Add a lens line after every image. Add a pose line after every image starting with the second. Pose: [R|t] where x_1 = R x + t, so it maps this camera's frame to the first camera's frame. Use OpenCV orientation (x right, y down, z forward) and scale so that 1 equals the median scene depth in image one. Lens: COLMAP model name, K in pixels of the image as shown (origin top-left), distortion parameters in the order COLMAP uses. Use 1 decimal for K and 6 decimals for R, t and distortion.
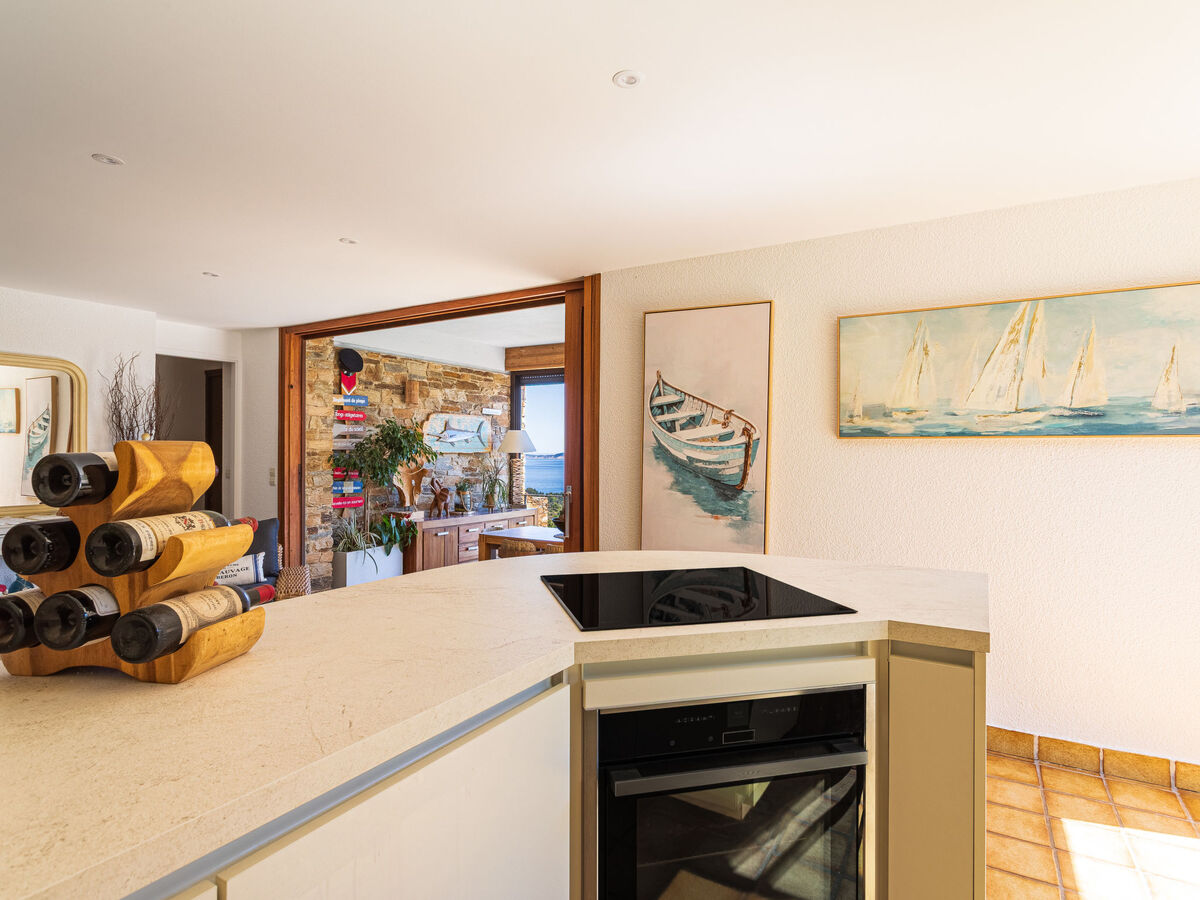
lens RADIAL K [[640.0, 0, 596.0], [0, 640.0, 451.0], [0, 0, 1]] dist [0.000469, 0.005252]
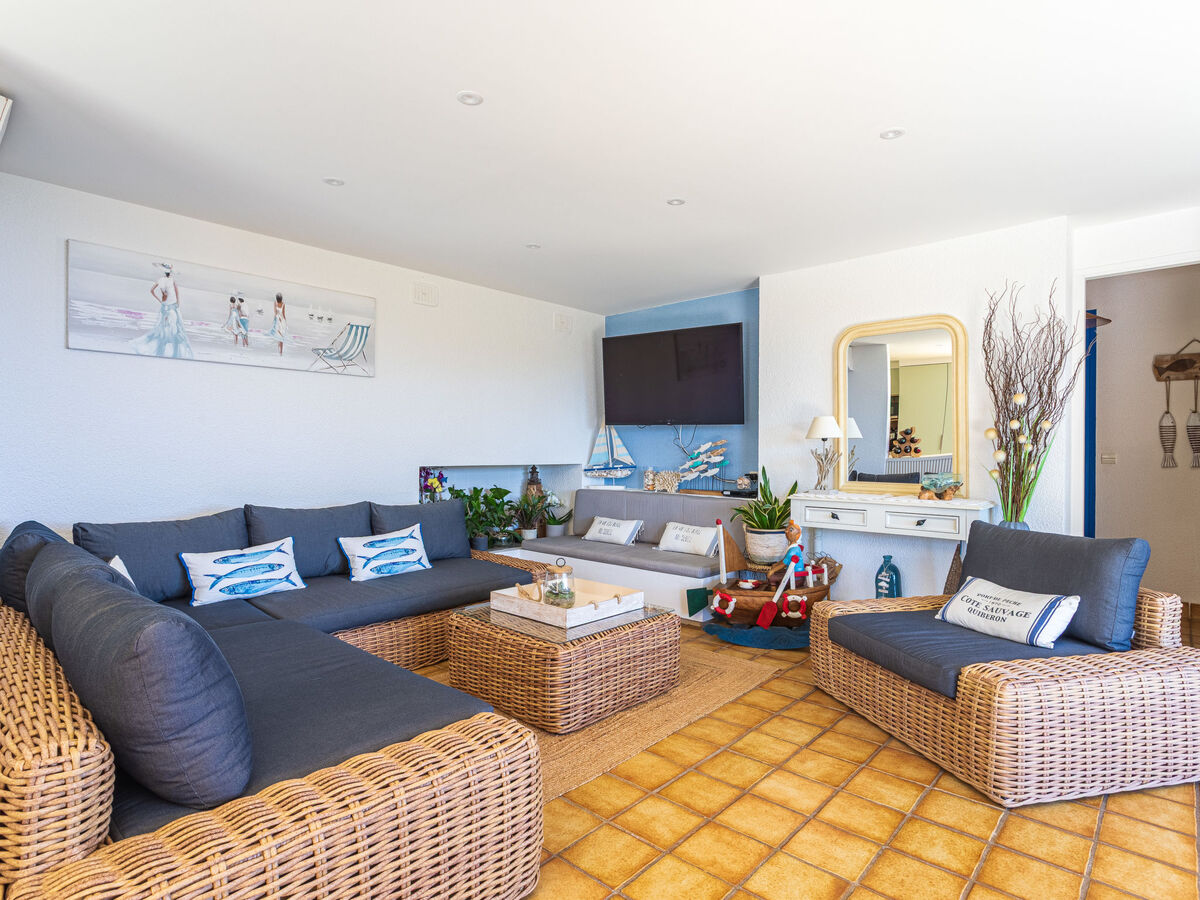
lens RADIAL K [[640.0, 0, 600.6], [0, 640.0, 448.2], [0, 0, 1]] dist [0.000469, 0.005252]
pose [[-0.191302, -0.008755, -0.981492, 0.047195], [-0.004971, 0.999956, -0.007951, 0.024896], [0.981519, 0.003358, -0.191337, 0.425285]]
